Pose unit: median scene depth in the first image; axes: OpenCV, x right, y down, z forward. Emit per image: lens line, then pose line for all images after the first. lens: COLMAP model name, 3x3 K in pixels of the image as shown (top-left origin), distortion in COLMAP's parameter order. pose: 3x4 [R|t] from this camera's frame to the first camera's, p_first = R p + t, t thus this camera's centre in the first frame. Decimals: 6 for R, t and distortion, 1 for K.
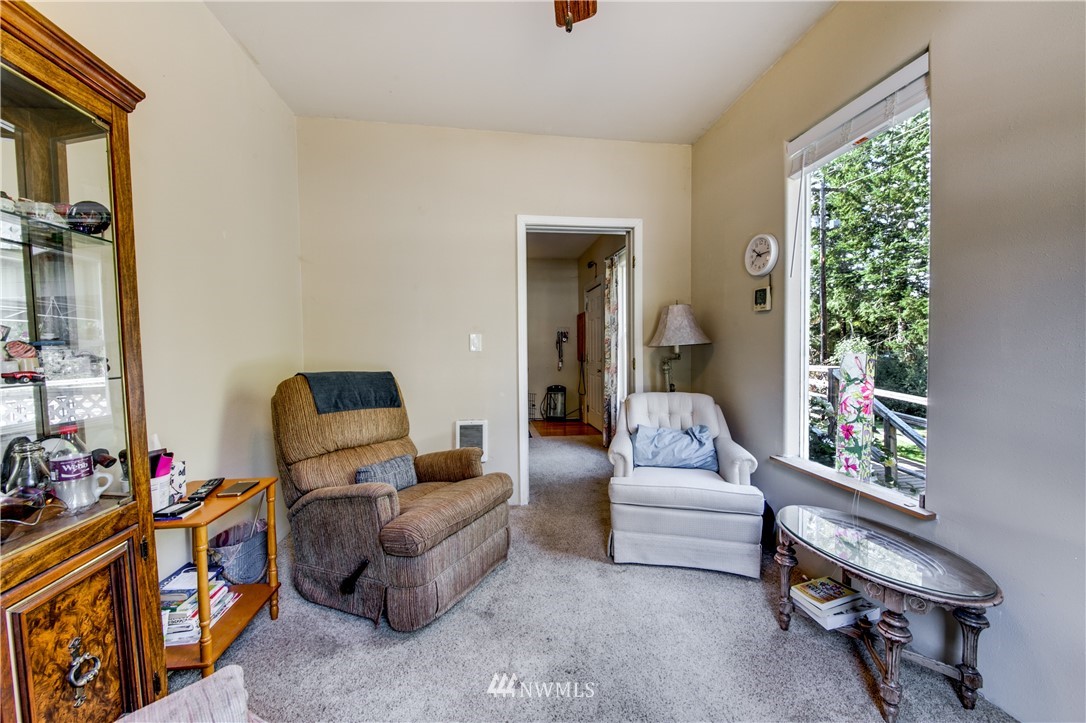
lens RADIAL K [[383.1, 0, 543.0], [0, 383.1, 361.5], [0, 0, 1]] dist [0.014491, -0.000043]
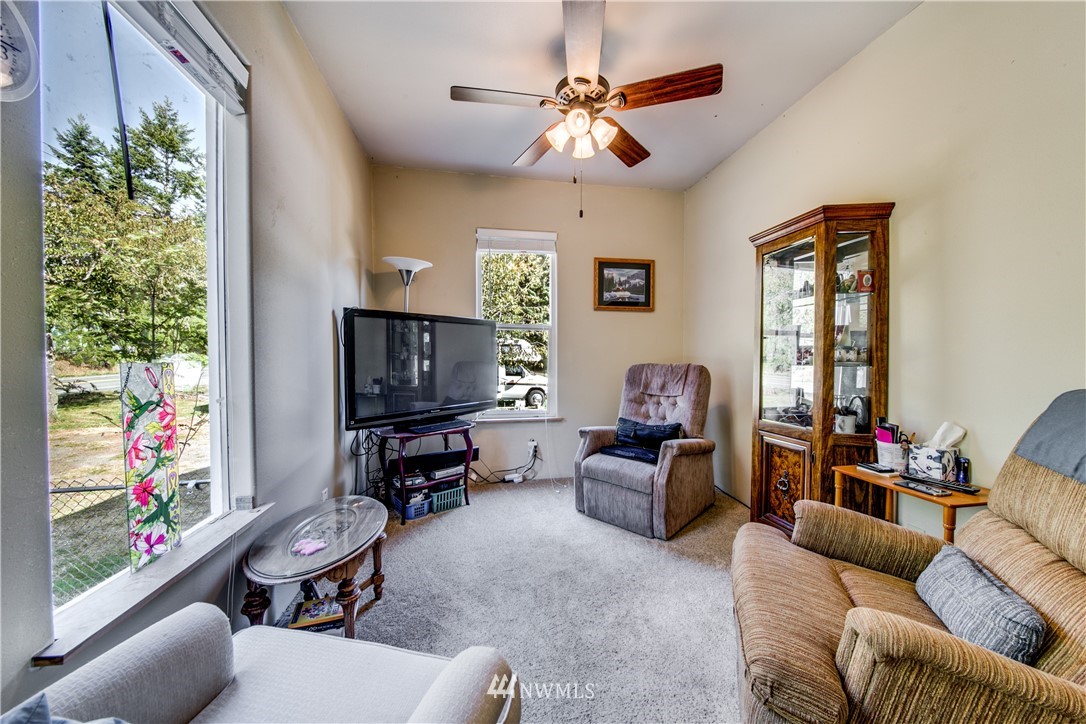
lens RADIAL K [[383.1, 0, 543.0], [0, 383.1, 362.0], [0, 0, 1]] dist [0.014491, -0.000043]
pose [[-0.999119, 0.016025, -0.038782, 0.190709], [0.014494, 0.999117, 0.039442, -0.037384], [0.039380, 0.038845, -0.998469, 1.658199]]
